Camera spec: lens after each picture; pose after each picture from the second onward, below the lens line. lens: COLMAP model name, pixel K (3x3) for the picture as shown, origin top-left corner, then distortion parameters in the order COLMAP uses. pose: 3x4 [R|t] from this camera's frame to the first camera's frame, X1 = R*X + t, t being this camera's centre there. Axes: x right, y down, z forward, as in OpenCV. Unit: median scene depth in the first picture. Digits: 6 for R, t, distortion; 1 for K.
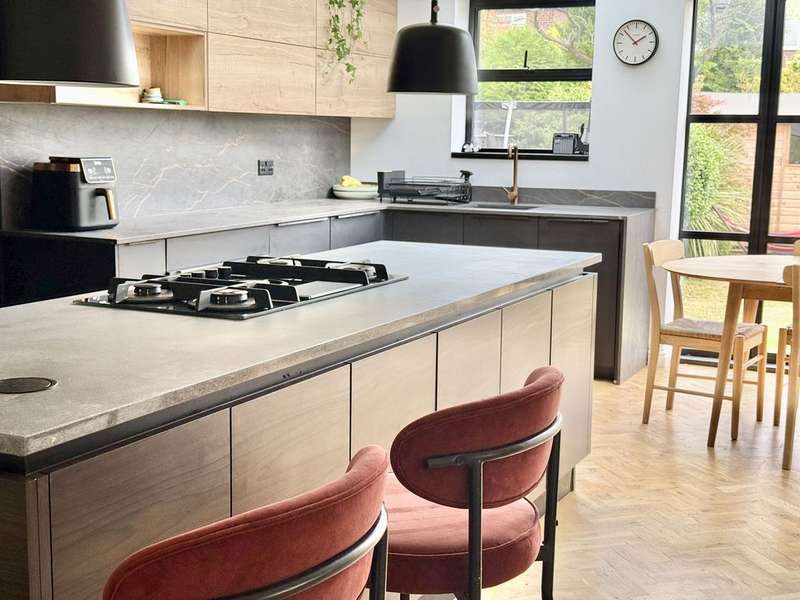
lens RADIAL K [[1112.4, 0, 400.0], [0, 1112.4, 300.0], [0, 0, 1]] dist [0.146312, -0.071731]
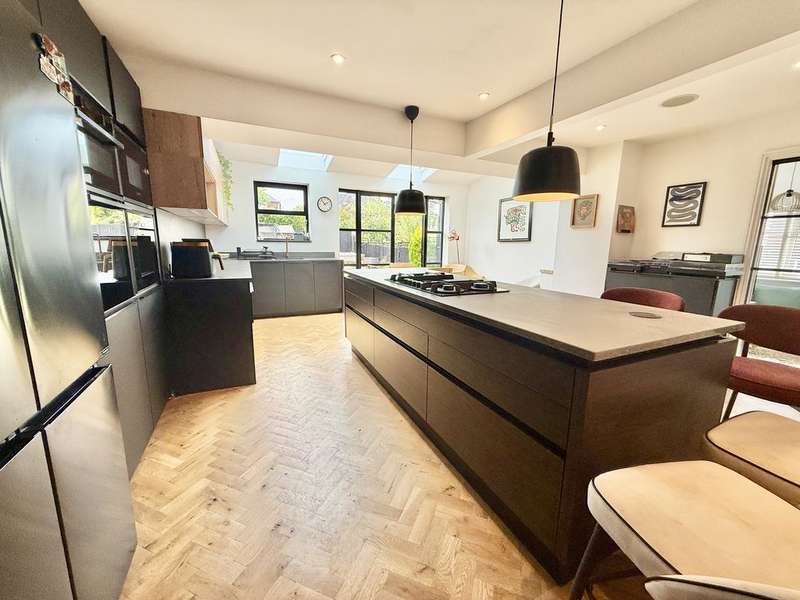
lens RADIAL K [[319.1, 0, 398.7], [0, 319.1, 298.0], [0, 0, 1]] dist [0.002093, -0.000104]
pose [[0.633333, -0.138460, 0.761392, -0.404844], [0.110921, 0.989947, 0.087758, -0.029233], [-0.765889, 0.028874, 0.642324, 0.313210]]
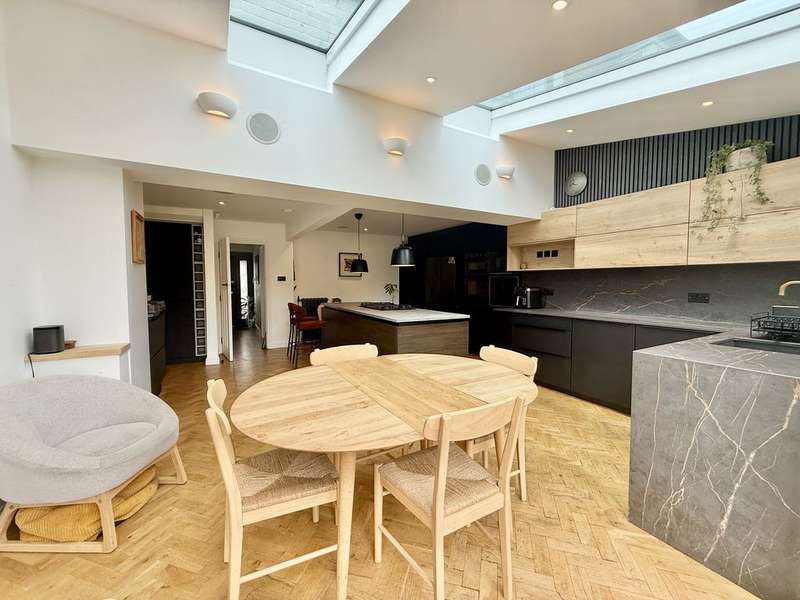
lens RADIAL K [[319.1, 0, 398.7], [0, 319.1, 298.0], [0, 0, 1]] dist [0.002093, -0.000104]
pose [[-0.571903, 0.026758, -0.819885, 0.563850], [-0.132204, 0.983396, 0.124312, -0.130661], [0.809598, 0.179486, -0.558869, 1.000919]]
